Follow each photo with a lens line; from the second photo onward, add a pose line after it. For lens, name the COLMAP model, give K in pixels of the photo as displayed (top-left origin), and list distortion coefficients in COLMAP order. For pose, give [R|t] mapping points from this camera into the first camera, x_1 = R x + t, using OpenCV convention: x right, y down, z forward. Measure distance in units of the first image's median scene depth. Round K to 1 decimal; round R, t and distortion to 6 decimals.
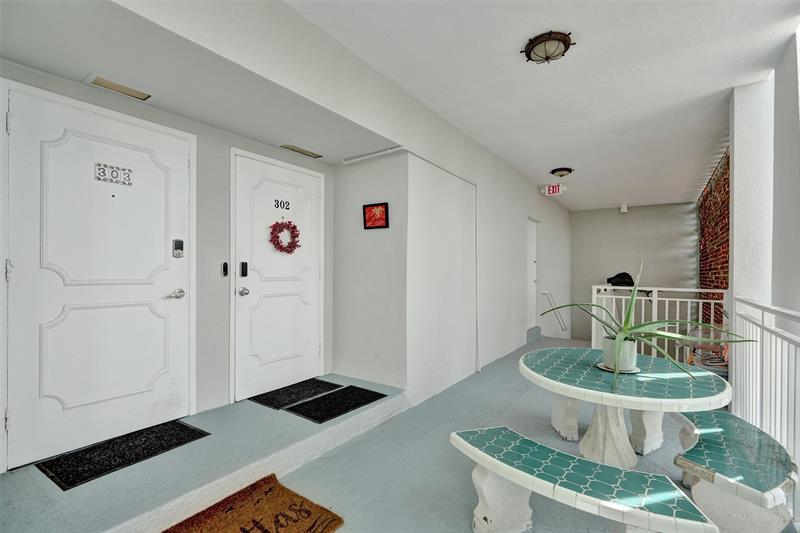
lens RADIAL K [[375.3, 0, 400.4], [0, 375.3, 268.8], [0, 0, 1]] dist [-0.001293, 0.000006]
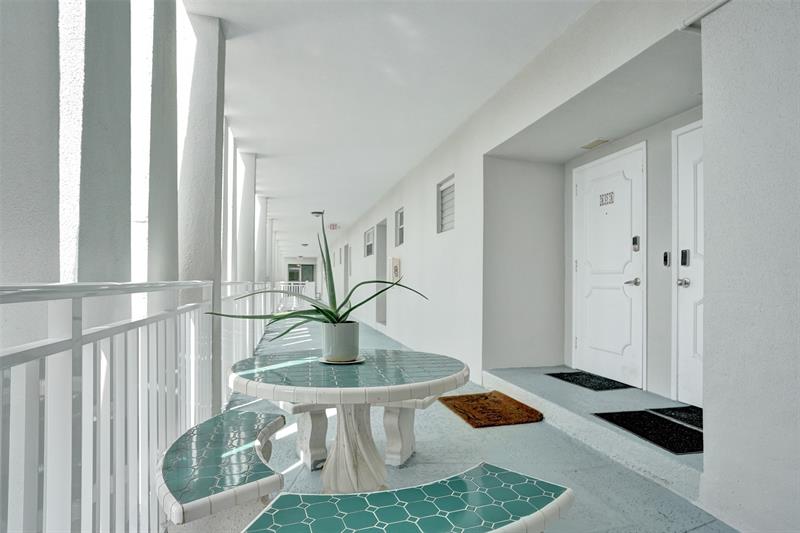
lens RADIAL K [[462.3, 0, 397.4], [0, 462.3, 282.3], [0, 0, 1]] dist [-0.001021, 0.002006]
pose [[-0.672627, -0.009523, -0.739920, 0.918204], [-0.006450, 0.999955, -0.007006, 0.076890], [0.739953, 0.000060, -0.672658, 1.307125]]
